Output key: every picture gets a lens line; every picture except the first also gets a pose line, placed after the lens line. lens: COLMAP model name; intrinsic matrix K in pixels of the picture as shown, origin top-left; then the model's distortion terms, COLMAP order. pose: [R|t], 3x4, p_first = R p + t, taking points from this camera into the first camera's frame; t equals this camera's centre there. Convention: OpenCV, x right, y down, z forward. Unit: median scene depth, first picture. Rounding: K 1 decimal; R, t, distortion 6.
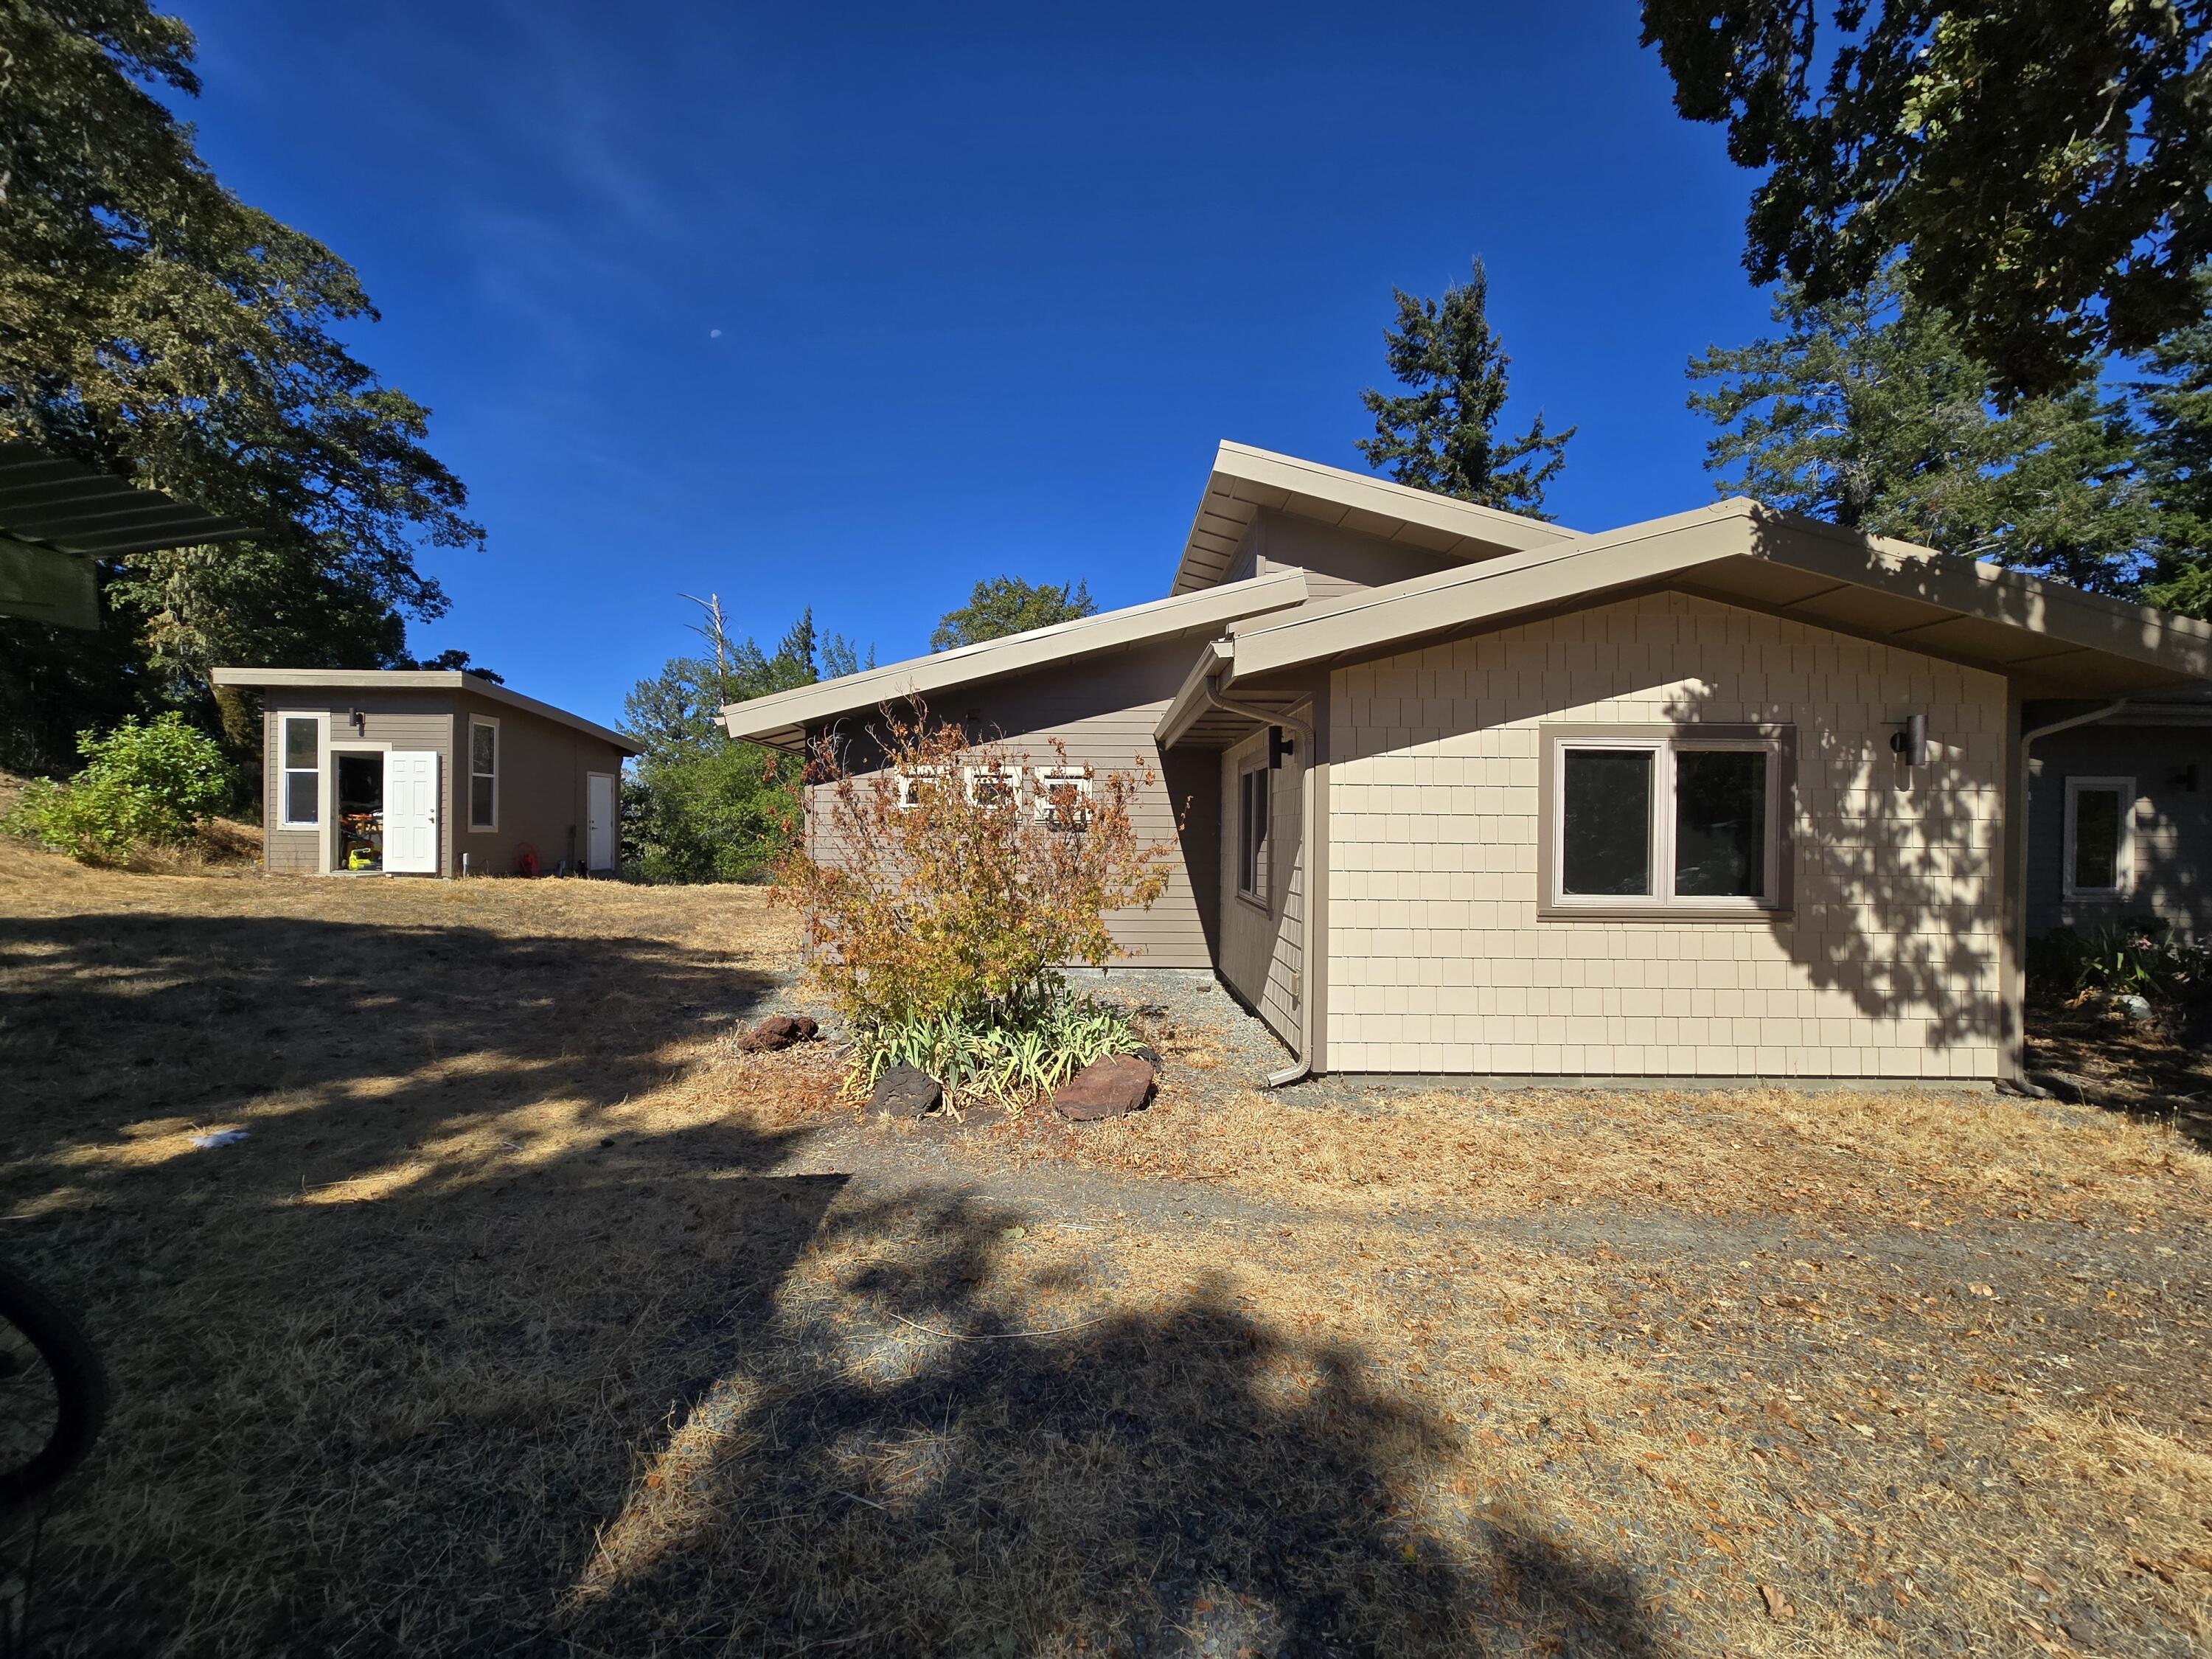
lens RADIAL K [[909.2, 0, 1102.7], [0, 909.2, 840.1], [0, 0, 1]] dist [0.002986, 0.000269]
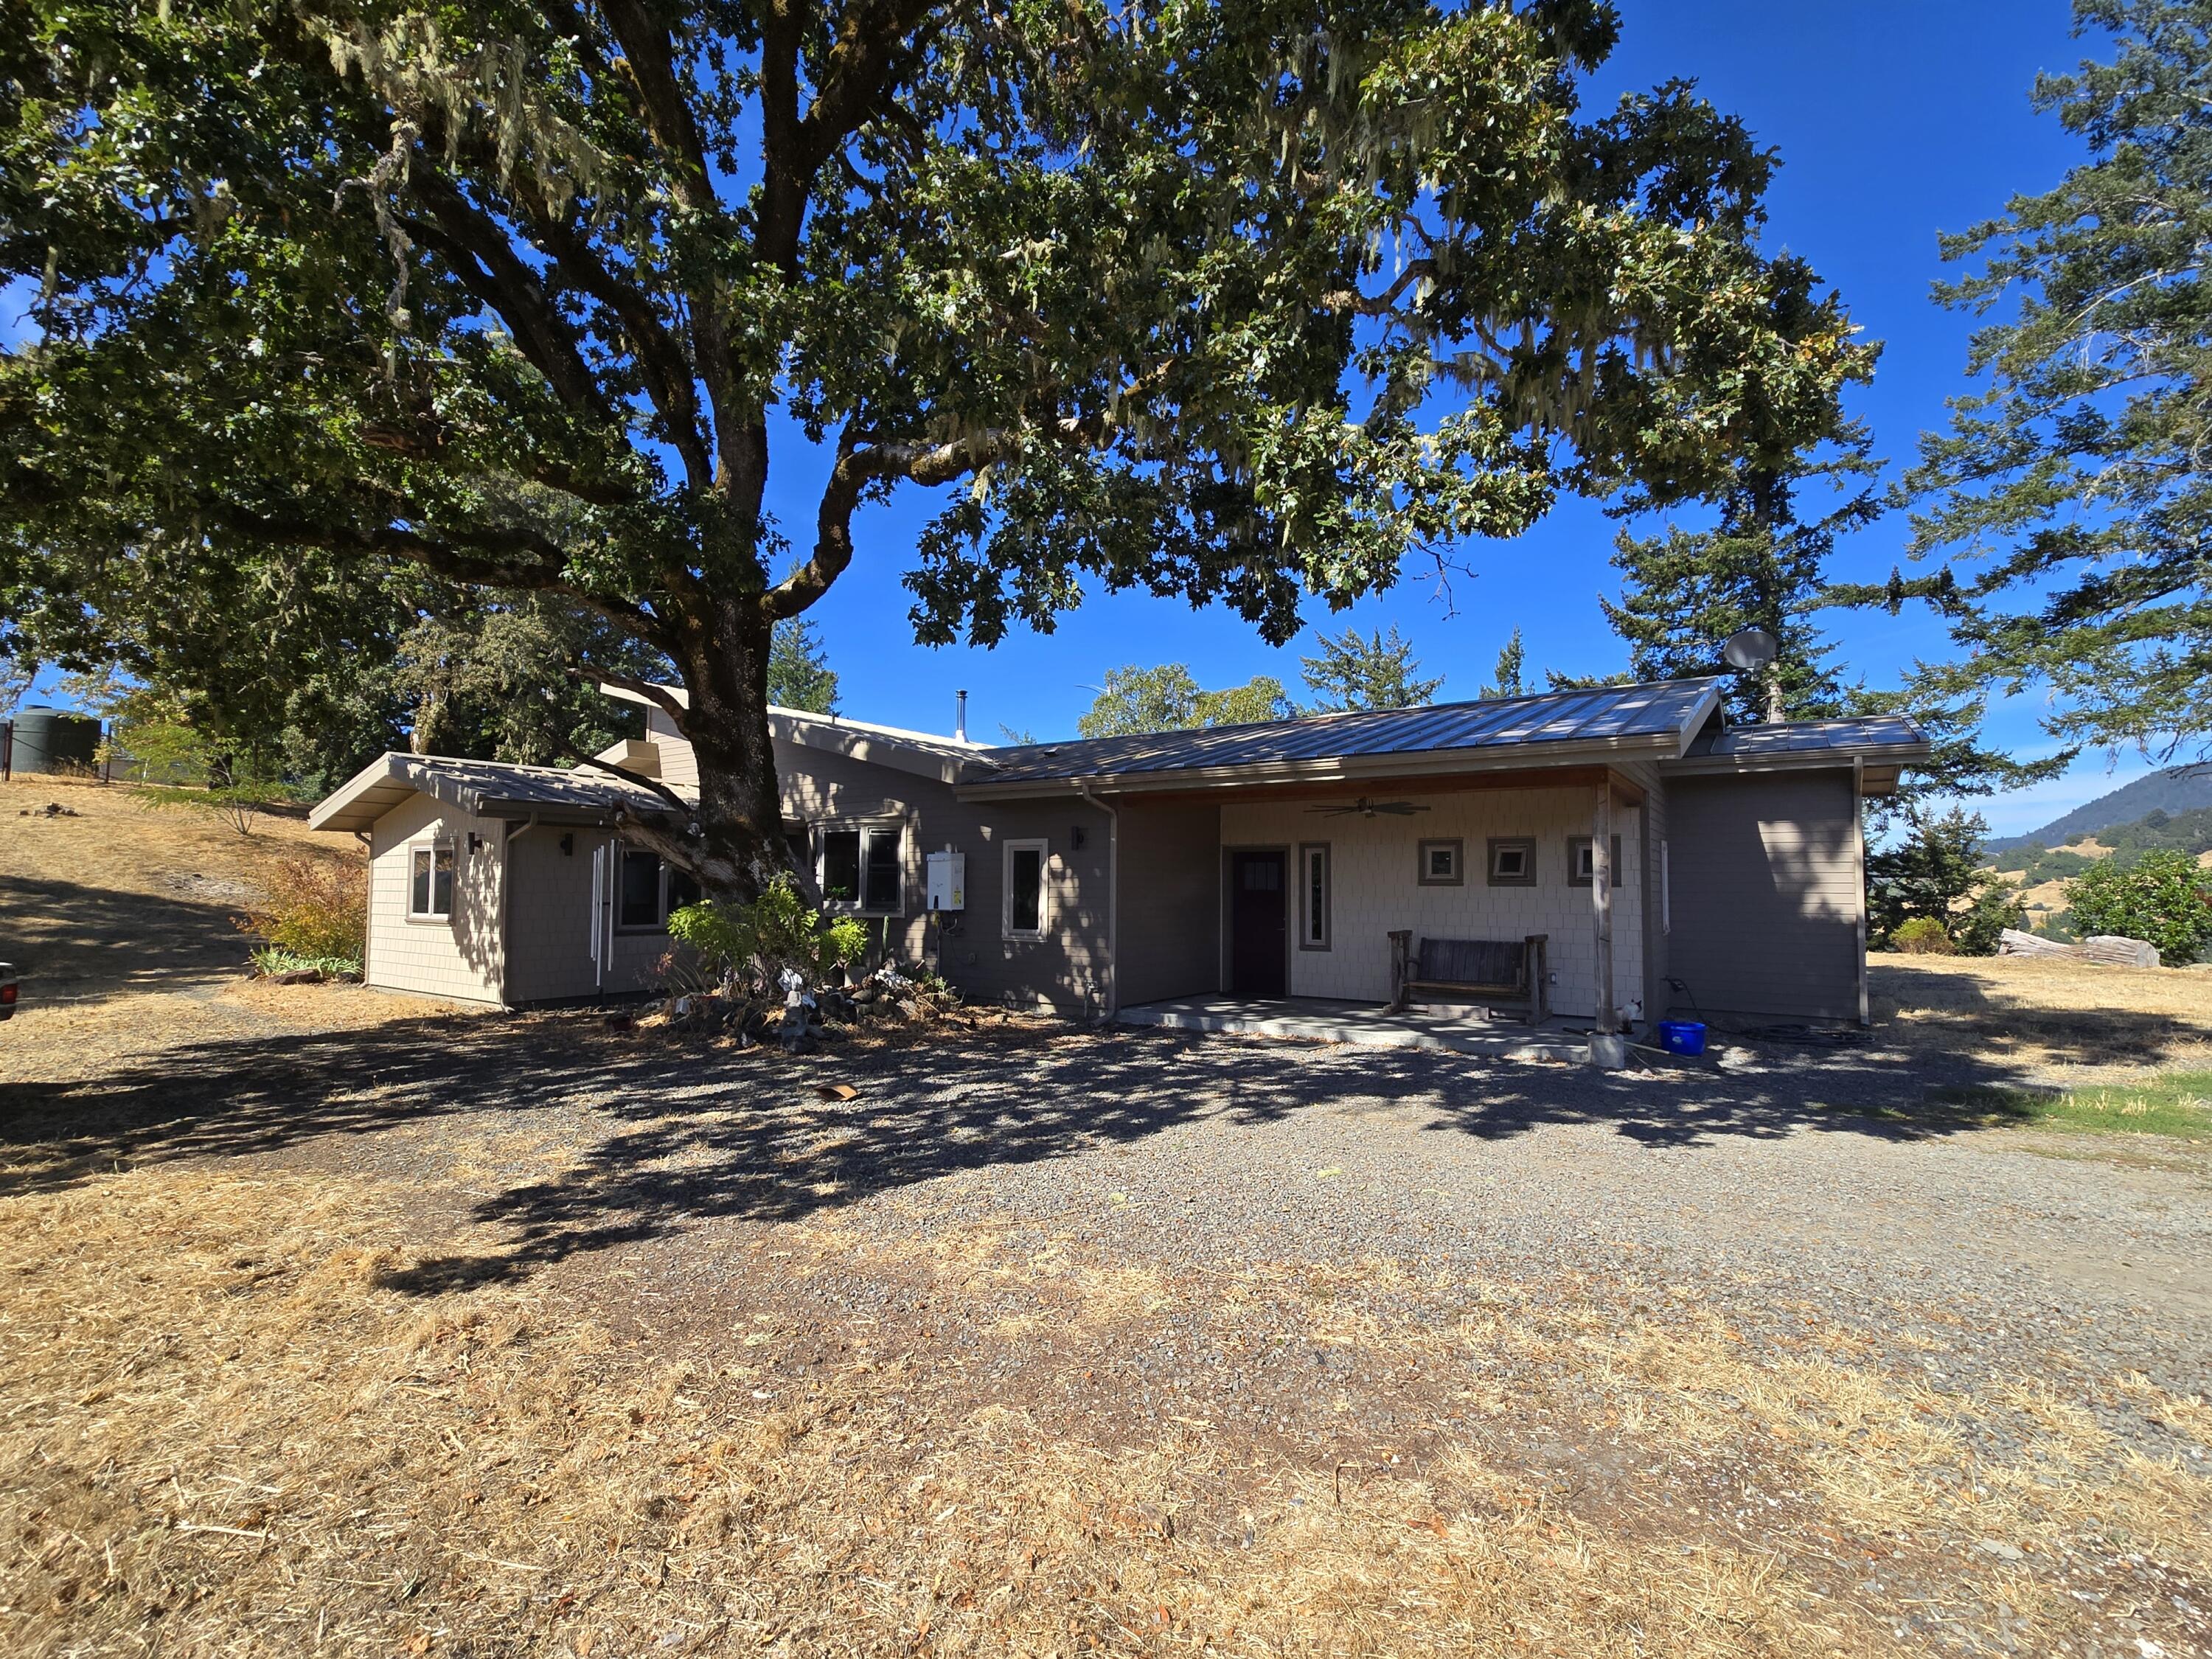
lens RADIAL K [[1018.1, 0, 1106.0], [0, 1018.1, 829.5], [0, 0, 1]] dist [-0.000426, -0.000042]
pose [[0.810286, -0.043237, -0.584438, 3.475414], [-0.002264, 0.997036, -0.076901, 0.041829], [0.586031, 0.063635, 0.807786, -0.085606]]
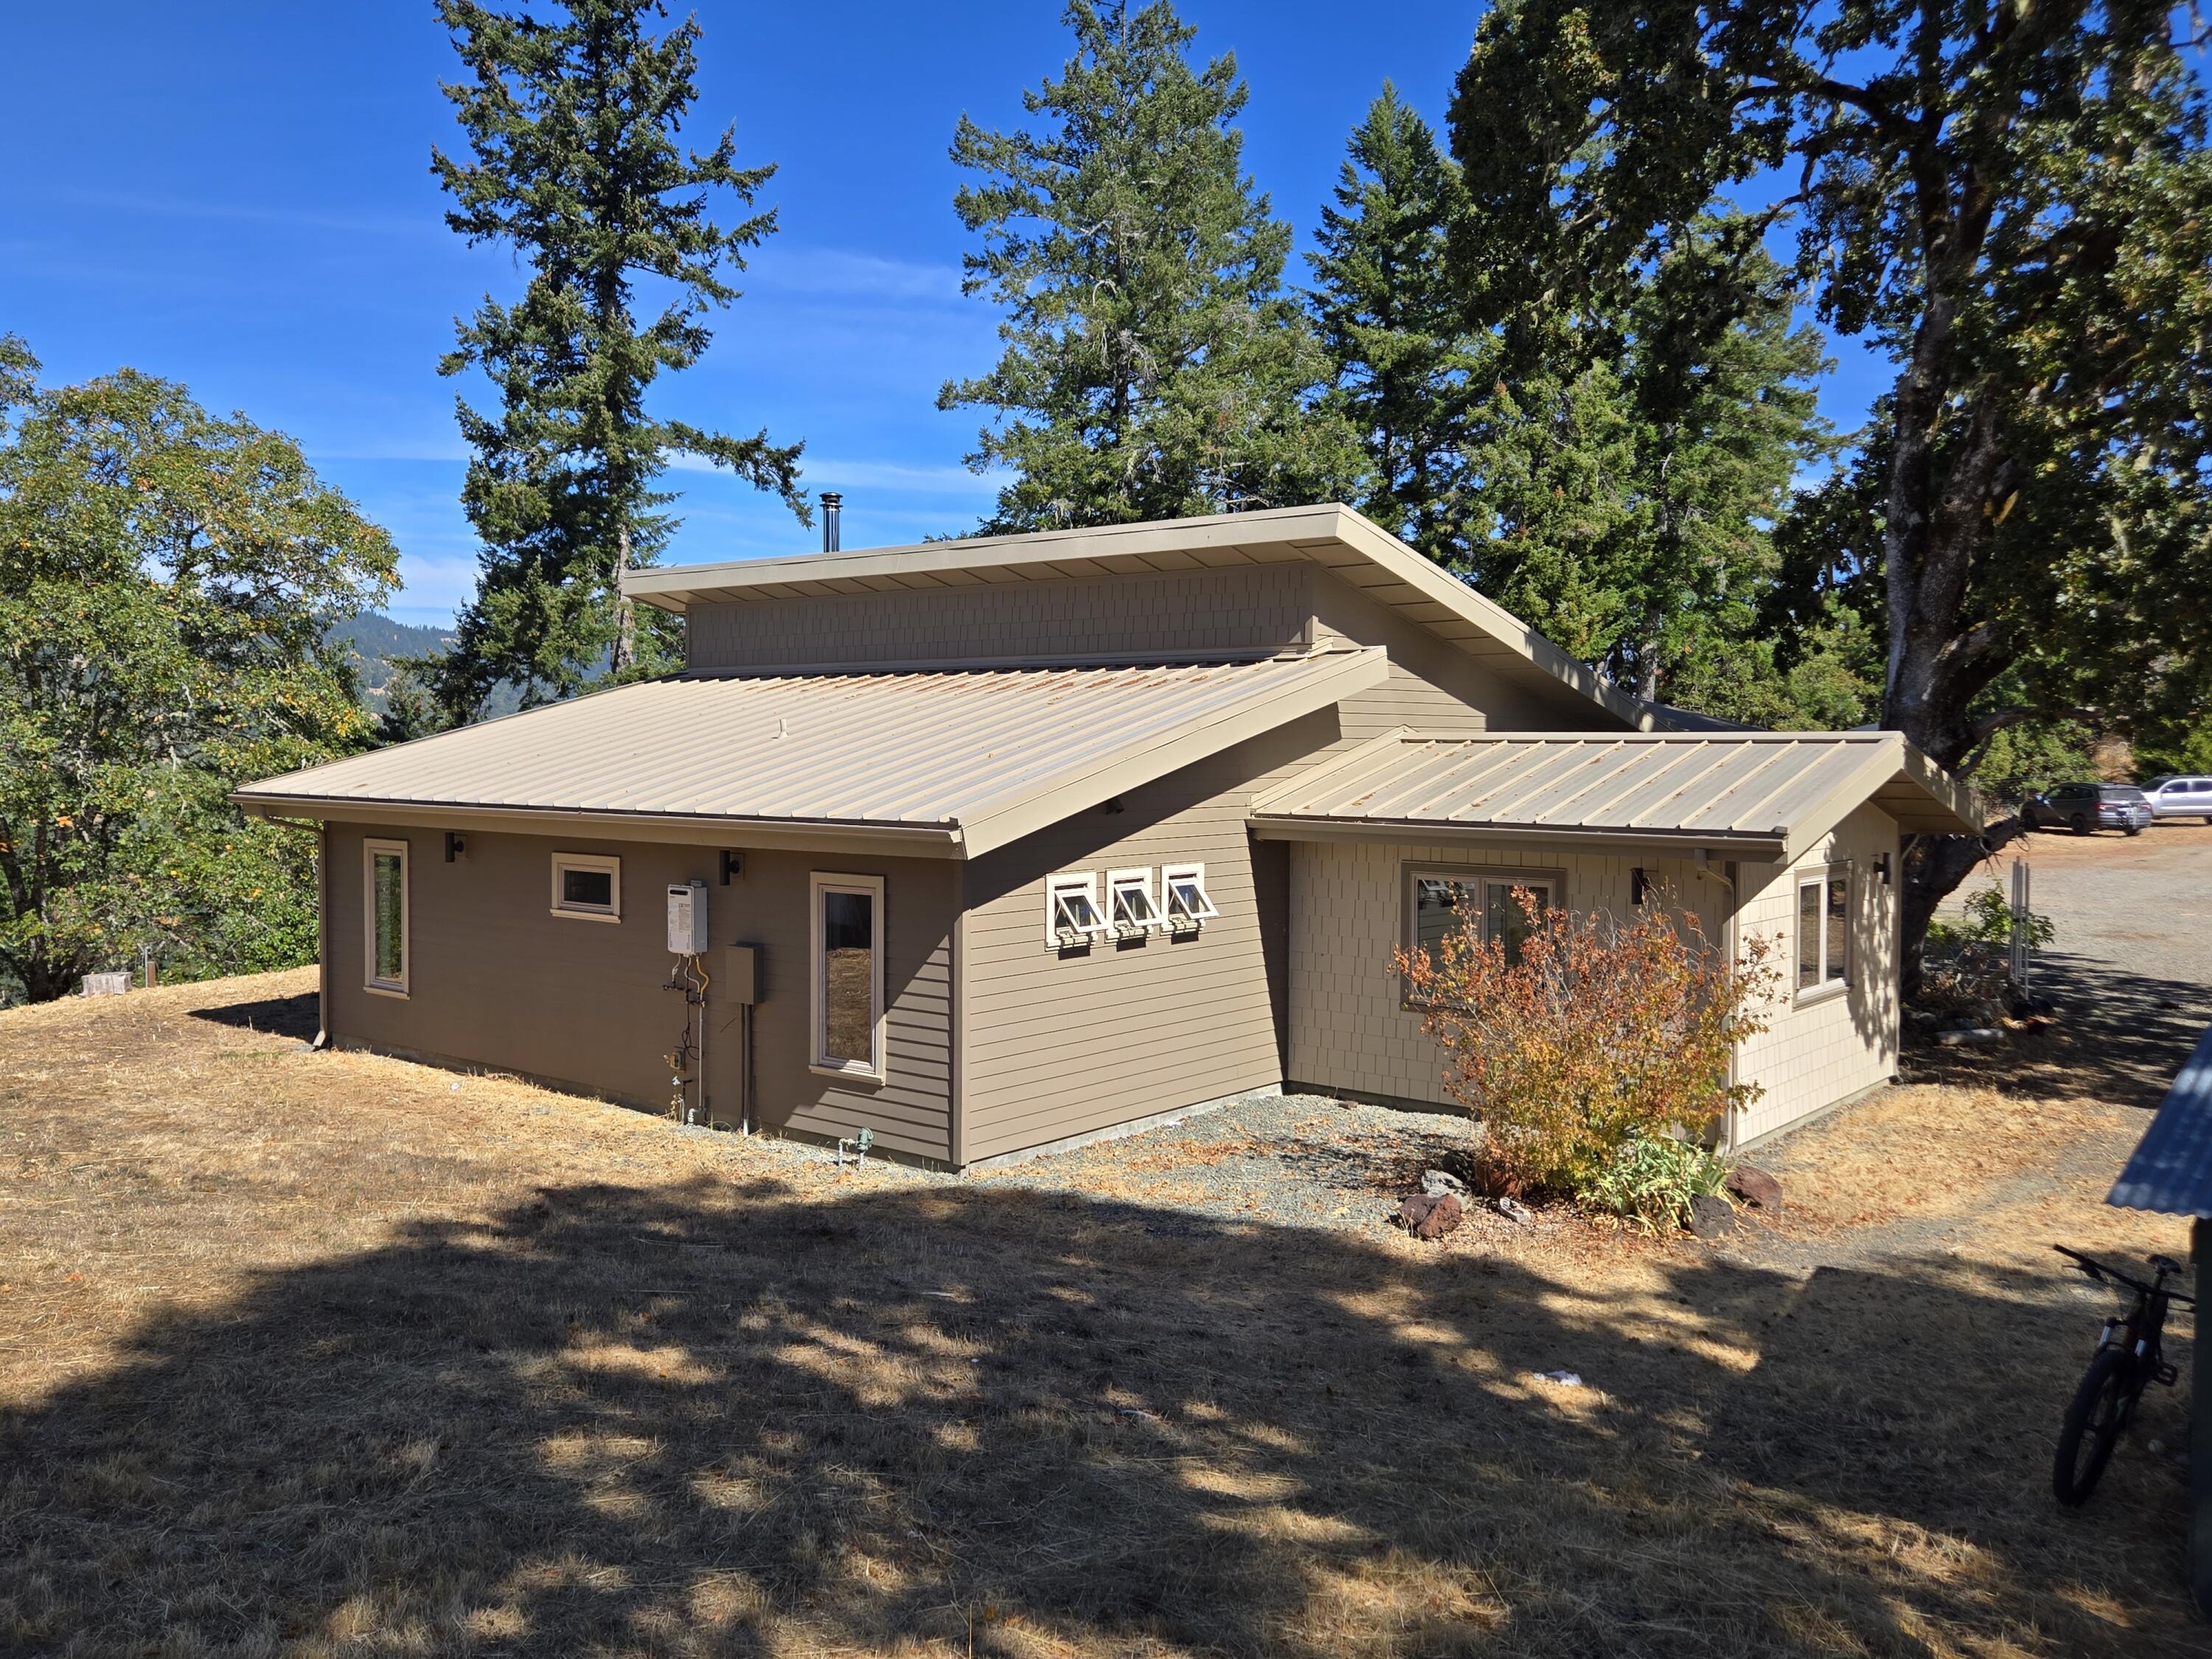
lens RADIAL K [[1782.2, 0, 1104.9], [0, 1782.2, 768.5], [0, 0, 1]] dist [0.053649, 0.001727]
pose [[0.642328, -0.015826, 0.766267, -2.264024], [0.007477, 0.999869, 0.014382, -0.326028], [-0.766394, -0.003509, 0.642362, 0.047512]]
